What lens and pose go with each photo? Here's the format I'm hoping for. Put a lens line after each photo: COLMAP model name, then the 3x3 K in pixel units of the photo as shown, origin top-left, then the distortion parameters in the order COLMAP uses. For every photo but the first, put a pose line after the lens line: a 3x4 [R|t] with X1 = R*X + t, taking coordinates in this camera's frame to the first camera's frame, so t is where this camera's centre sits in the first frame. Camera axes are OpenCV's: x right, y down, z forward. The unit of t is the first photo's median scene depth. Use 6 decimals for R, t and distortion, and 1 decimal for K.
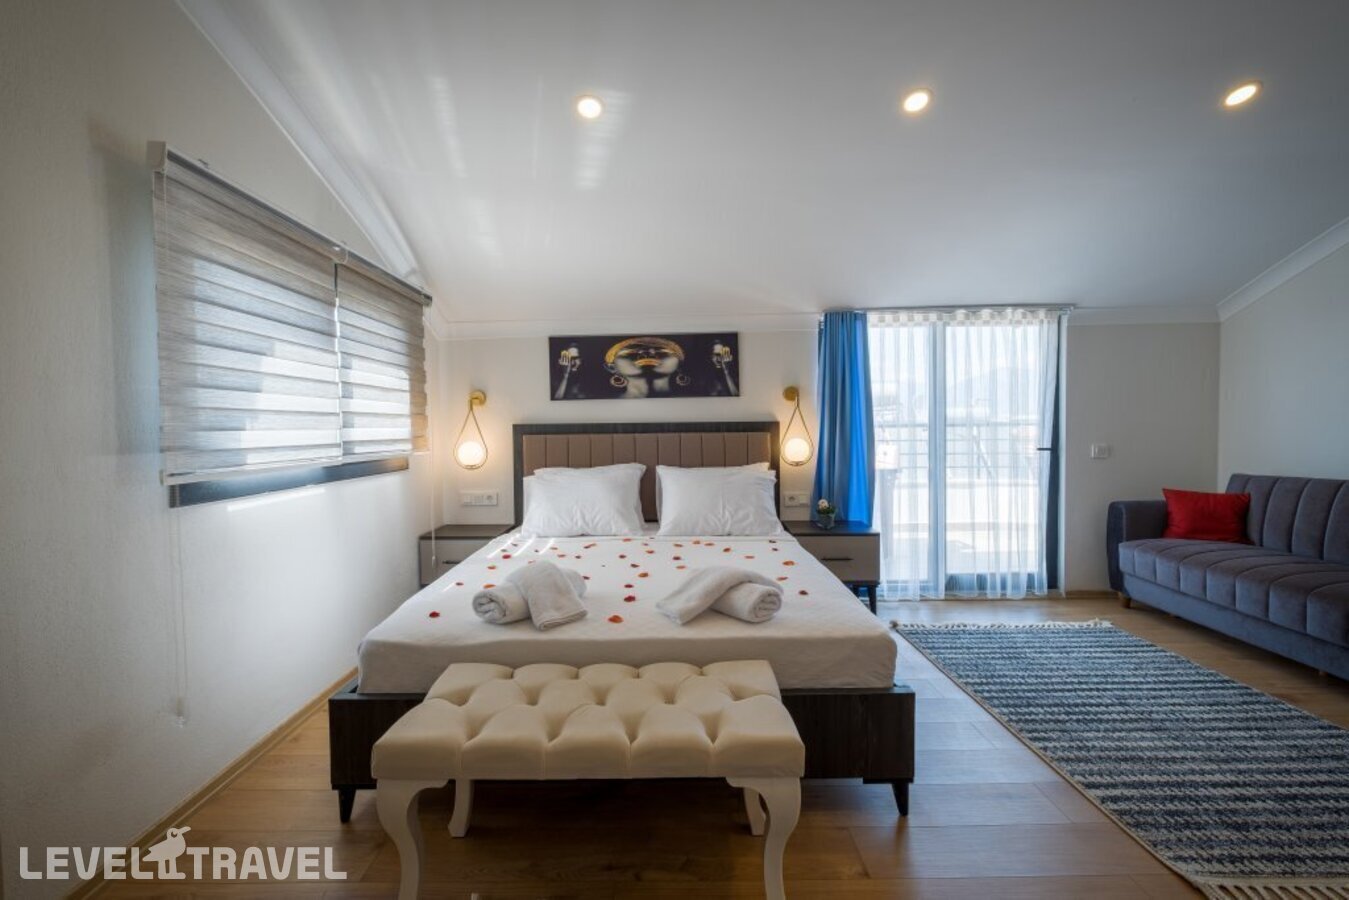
lens RADIAL K [[595.4, 0, 671.8], [0, 595.4, 439.4], [0, 0, 1]] dist [0.000440, 0.000045]
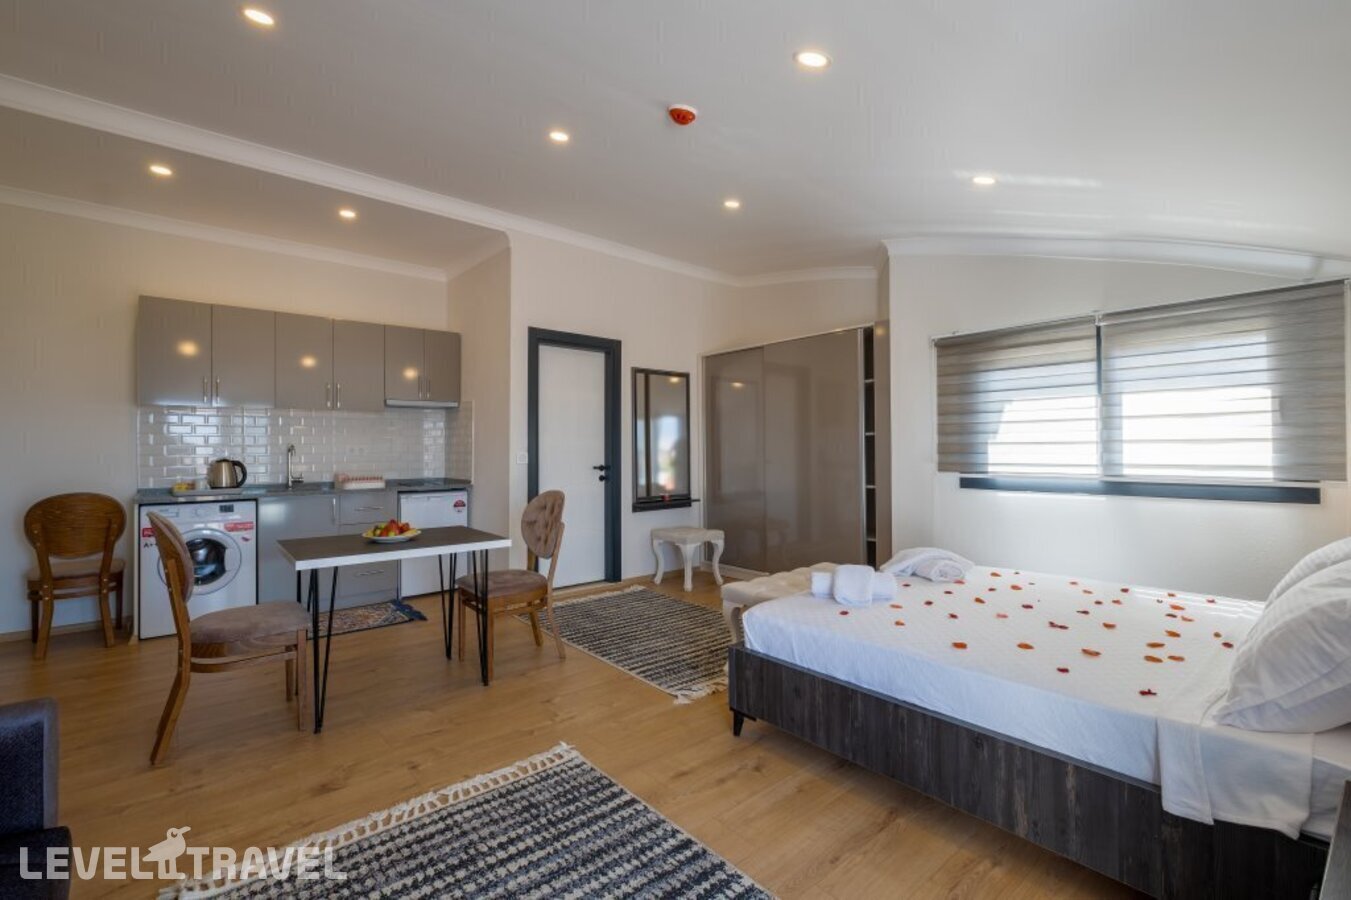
lens RADIAL K [[592.6, 0, 666.9], [0, 592.6, 450.9], [0, 0, 1]] dist [0.000637, 0.000089]
pose [[-0.769290, 0.019656, -0.638597, 0.675546], [0.001244, 0.999571, 0.029269, -0.042100], [0.638898, 0.021722, -0.768985, 0.944484]]
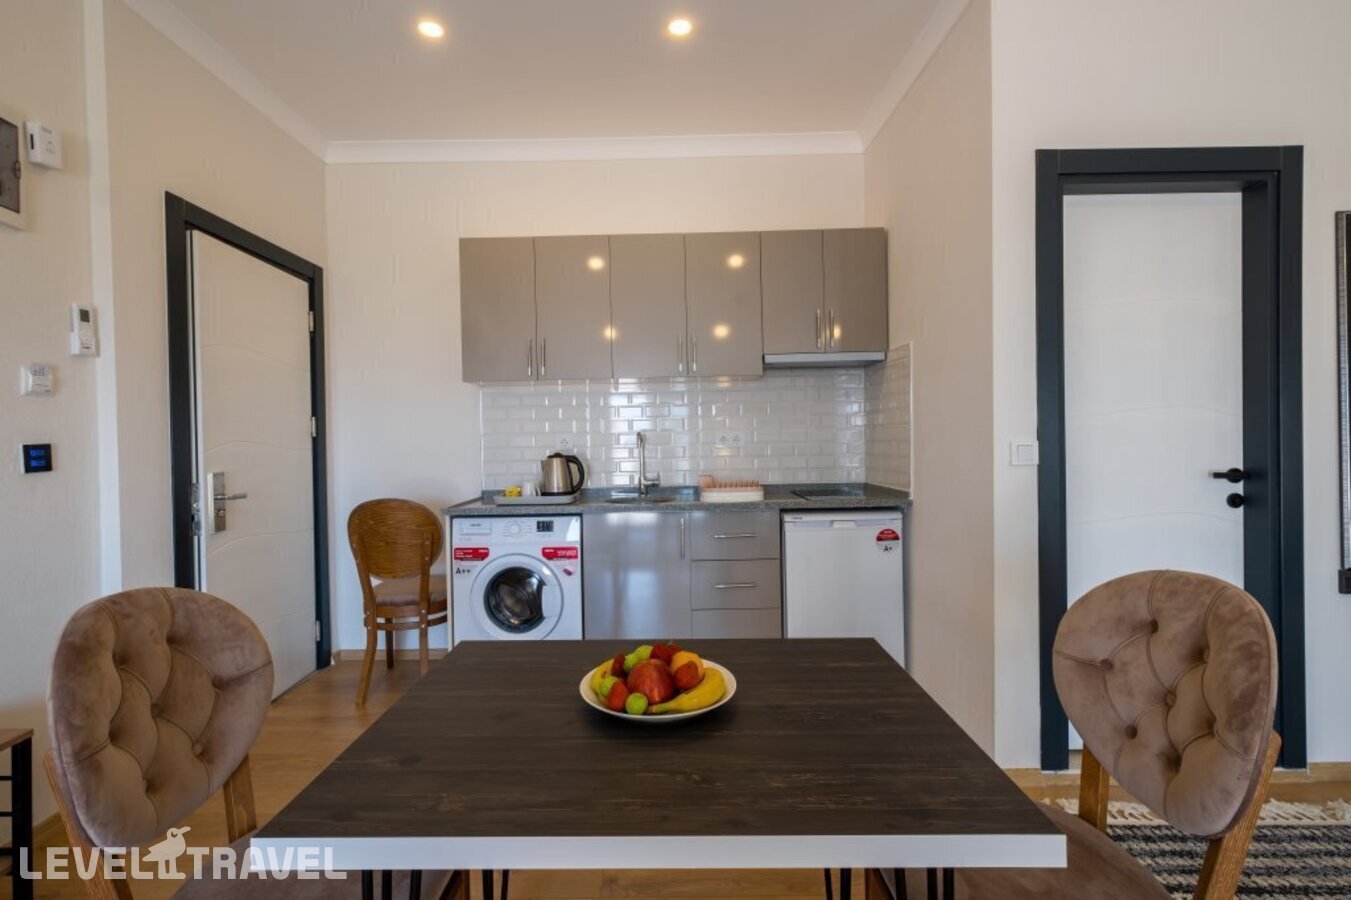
lens RADIAL K [[596.3, 0, 672.8], [0, 596.3, 439.4], [0, 0, 1]] dist [0.000440, 0.000045]
pose [[-0.999314, 0.032937, 0.016939, 0.440048], [0.033334, 0.999163, 0.023726, -0.028223], [-0.016144, 0.024274, -0.999575, 0.373825]]
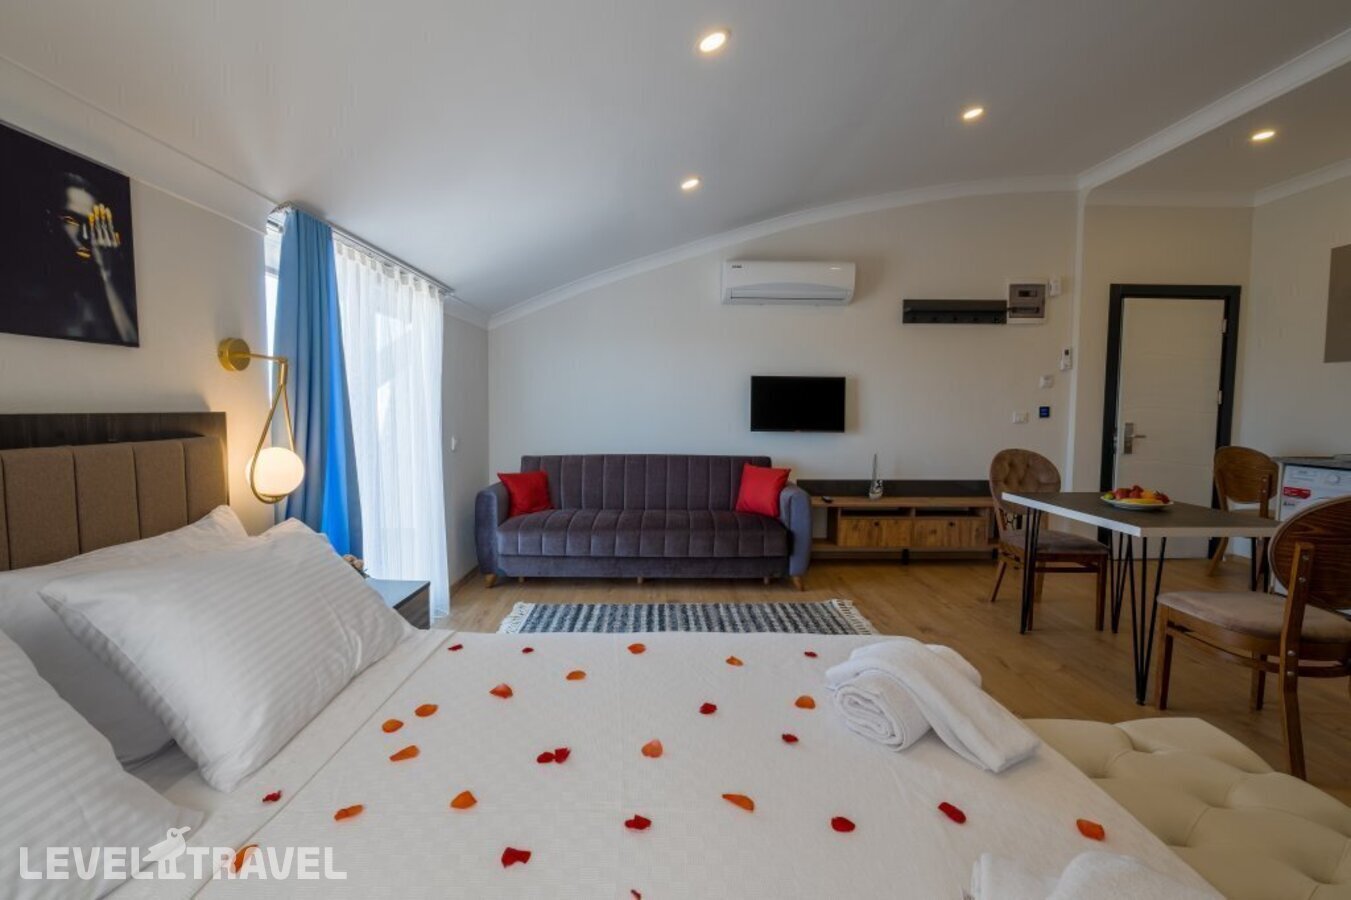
lens RADIAL K [[592.1, 0, 674.5], [0, 592.1, 444.9], [0, 0, 1]] dist [0.051204, 0.000008]
pose [[-0.004046, -0.051532, 0.998663, -0.302816], [0.013474, 0.998578, 0.051582, -0.025766], [-0.999901, 0.013665, -0.003345, 0.678489]]
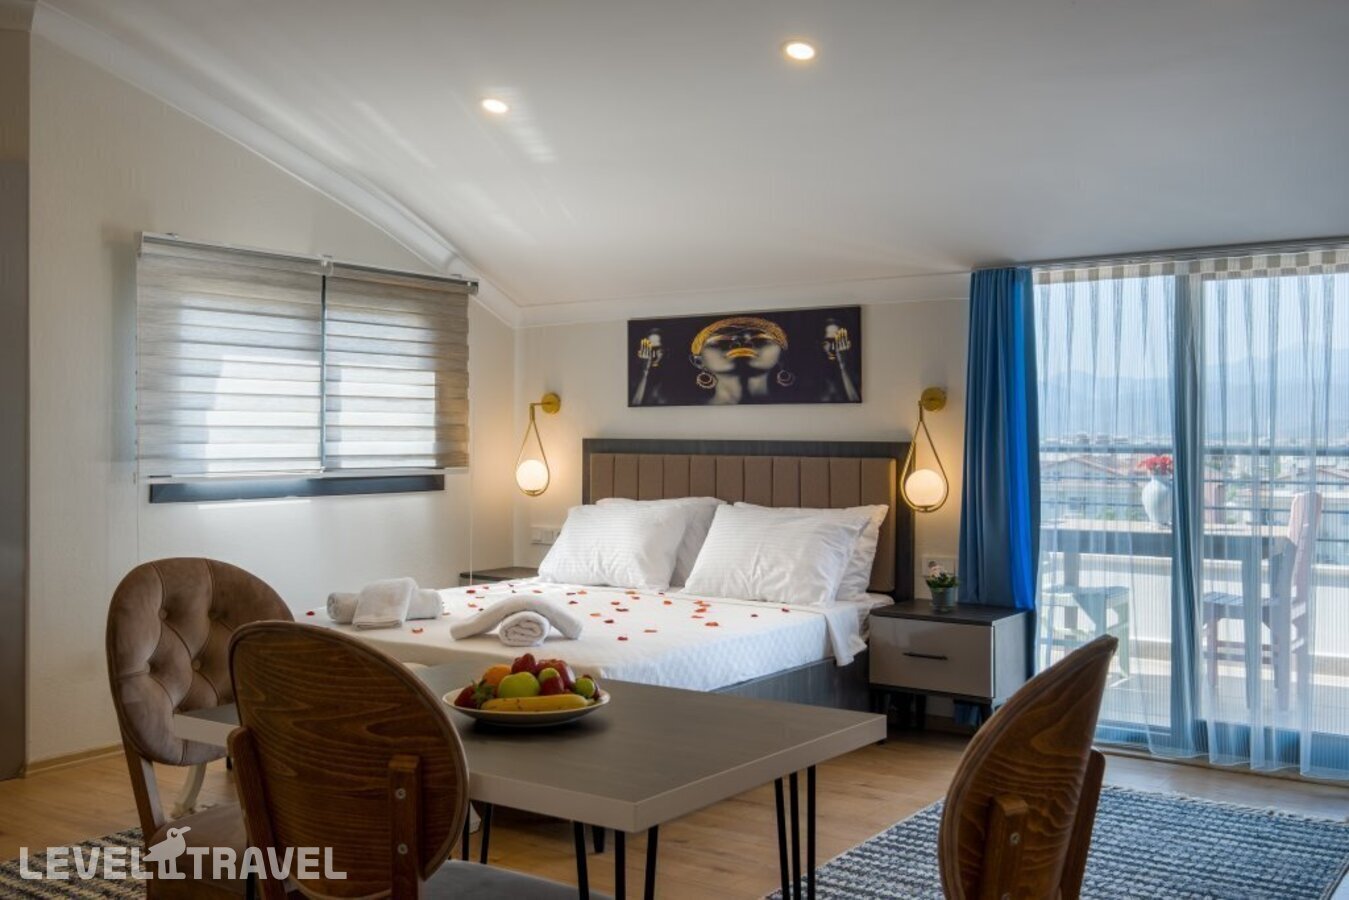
lens RADIAL K [[1437.4, 0, 674.5], [0, 1437.4, 450.0], [0, 0, 1]] dist [-0.005714, 0.010837]
pose [[0.816435, 0.025743, -0.576864, 0.891147], [-0.029768, 0.999554, 0.002474, -0.019225], [0.576670, 0.015152, 0.816837, -0.422558]]
